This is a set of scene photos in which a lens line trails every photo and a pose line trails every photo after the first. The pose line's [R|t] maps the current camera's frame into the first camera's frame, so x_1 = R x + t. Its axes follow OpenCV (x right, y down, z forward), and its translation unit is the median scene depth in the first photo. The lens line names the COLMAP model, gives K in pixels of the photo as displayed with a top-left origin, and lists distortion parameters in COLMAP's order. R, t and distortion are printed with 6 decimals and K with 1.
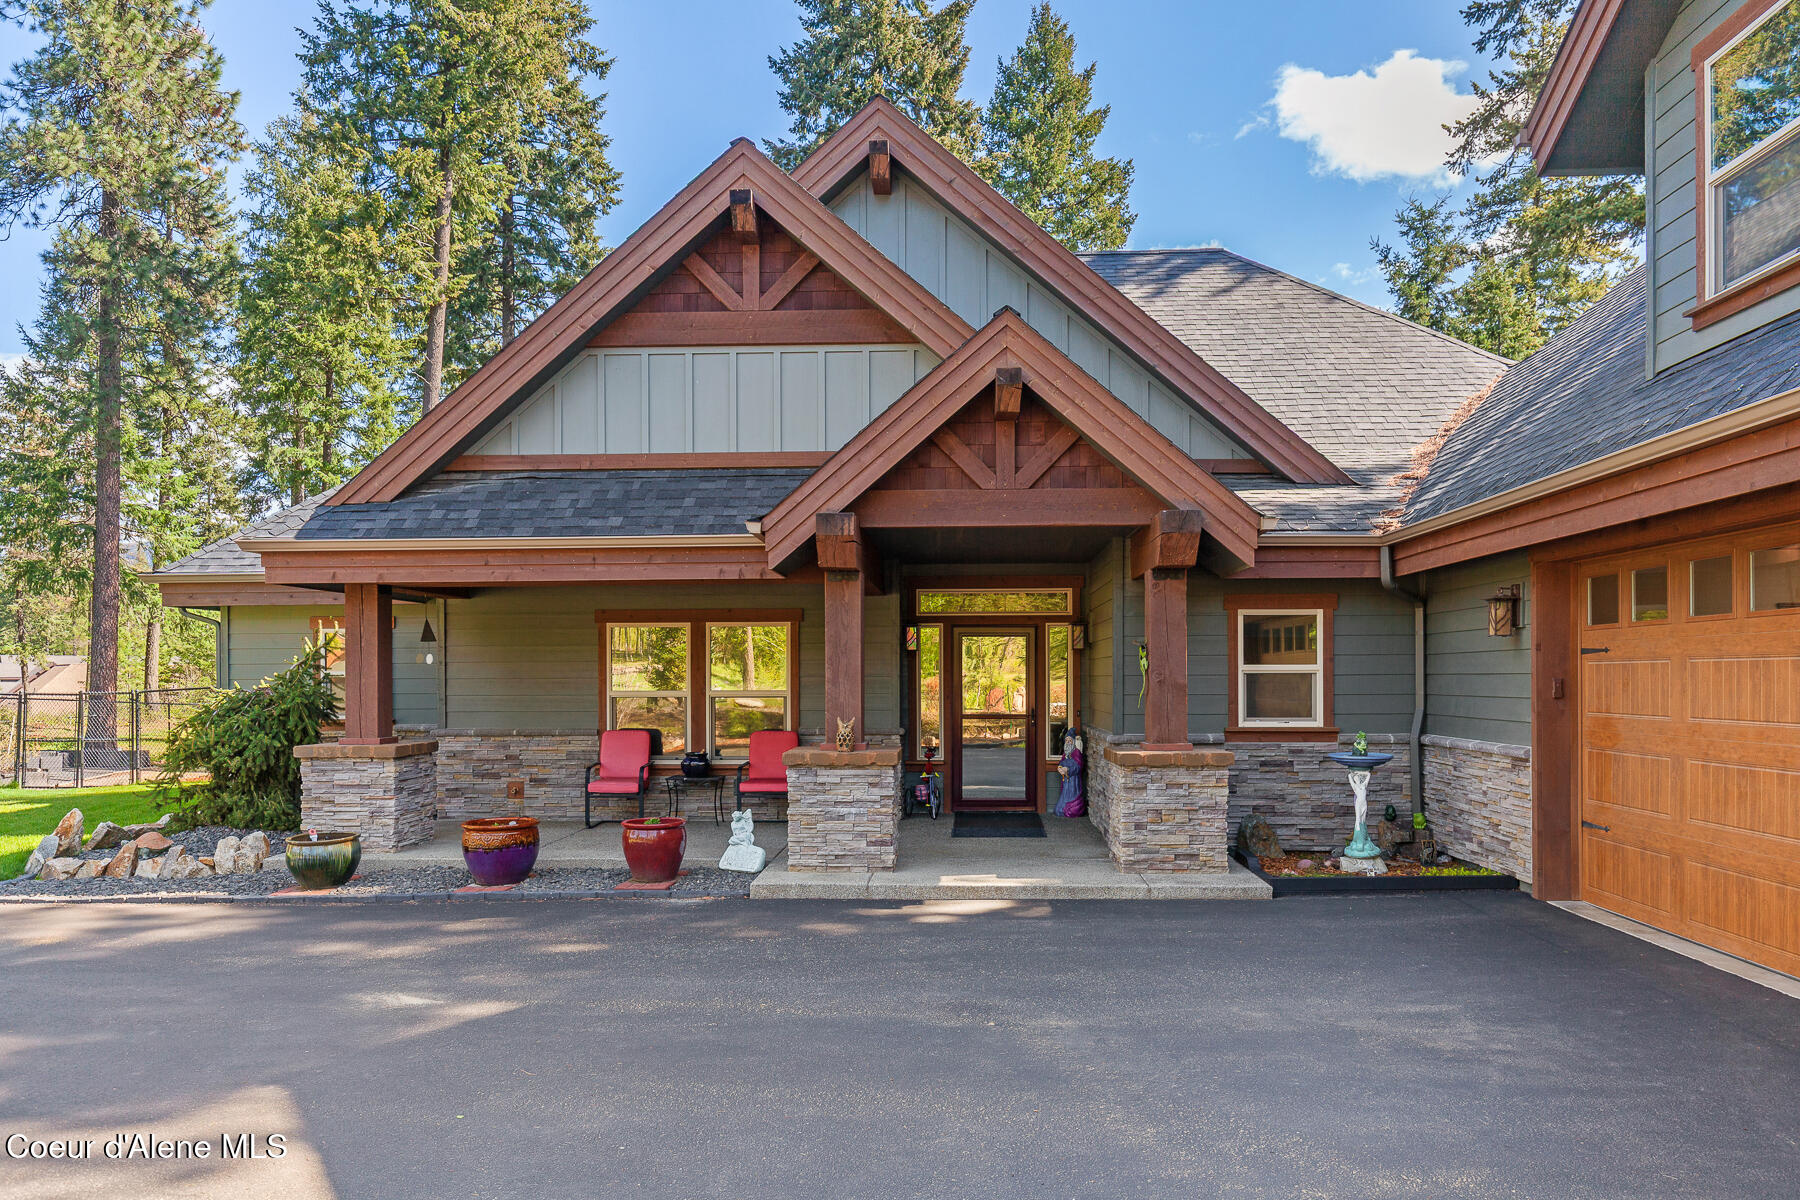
lens RADIAL K [[1205.8, 0, 823.8], [0, 1205.8, 655.5], [0, 0, 1]] dist [-0.003952, -0.000758]
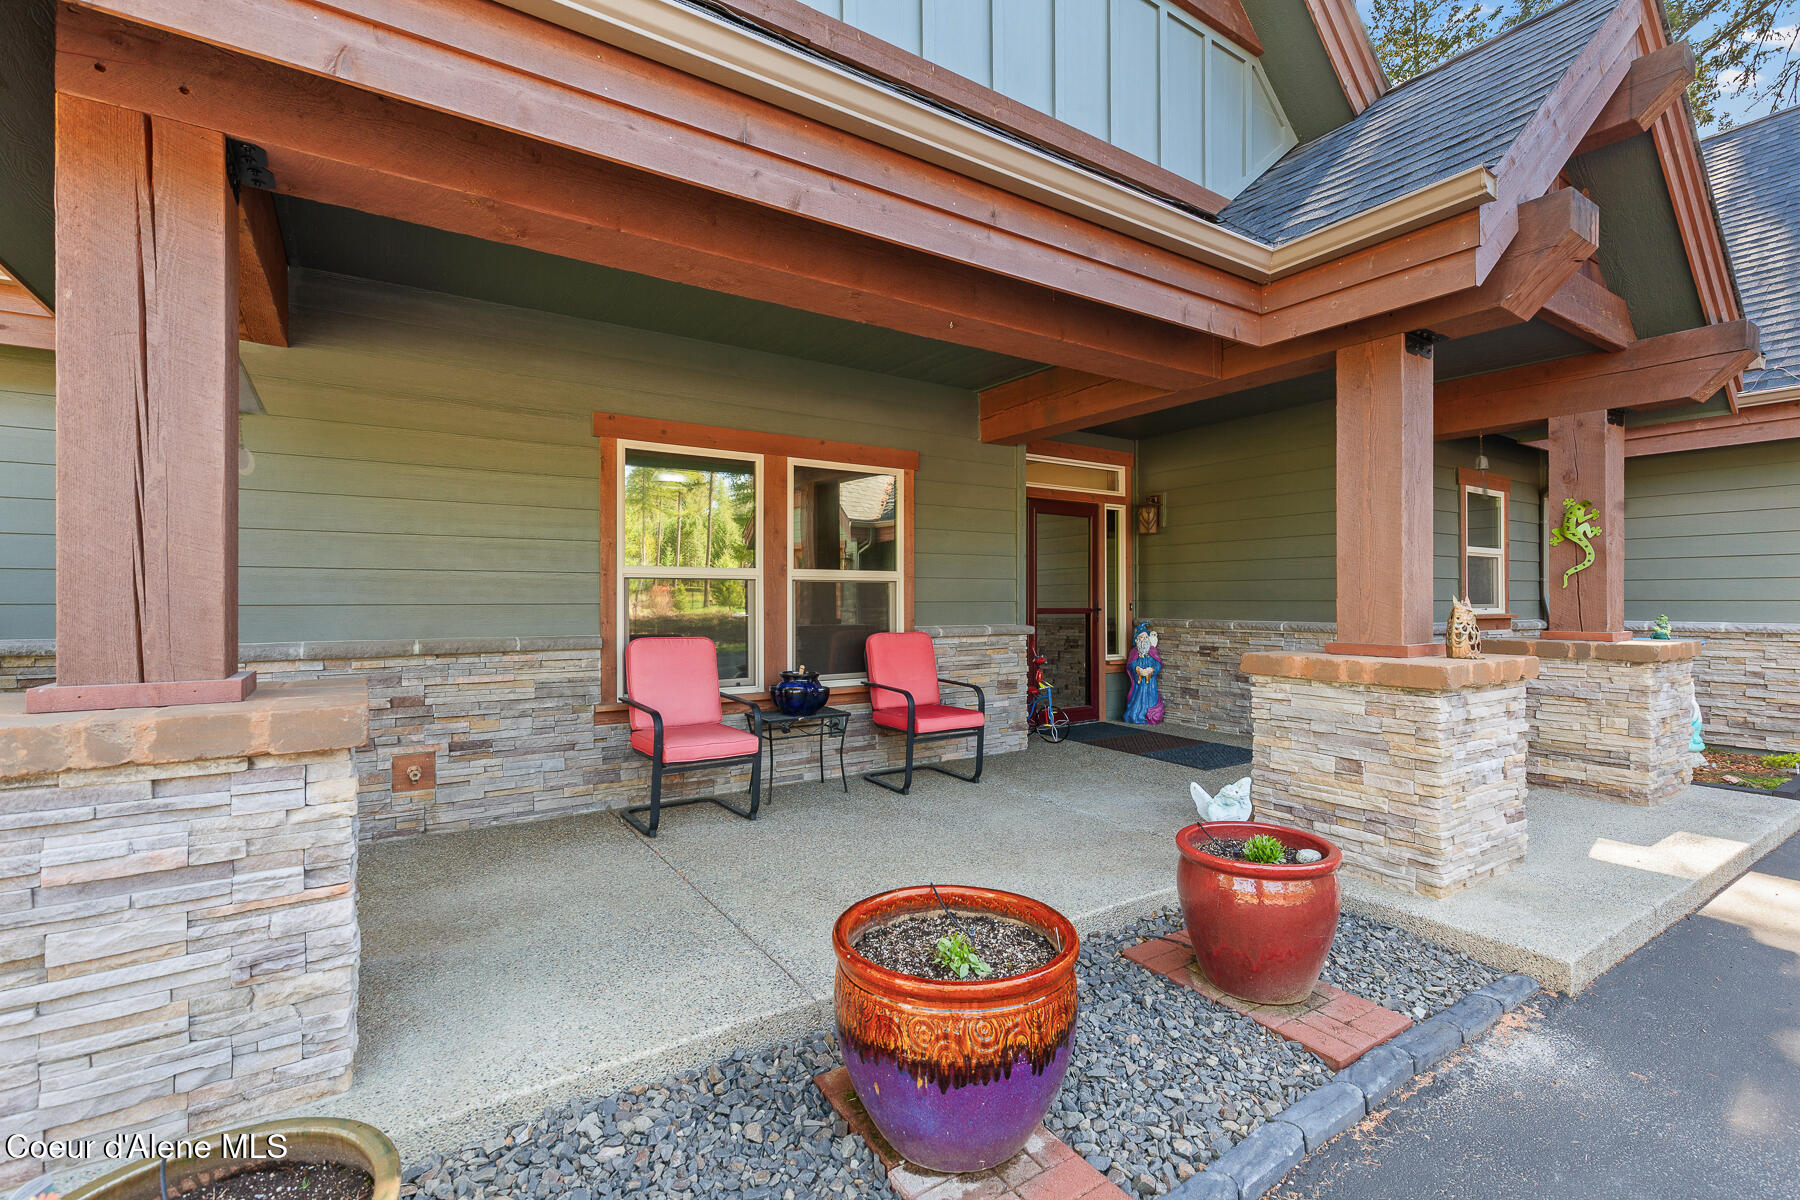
lens RADIAL K [[821.0, 0, 898.4], [0, 821.0, 578.9], [0, 0, 1]] dist [0.000380, -0.000261]
pose [[0.772846, 0.021982, 0.634212, -0.315250], [-0.018701, 0.999755, -0.011863, 0.037304], [-0.634318, -0.002692, 0.773068, 0.637126]]
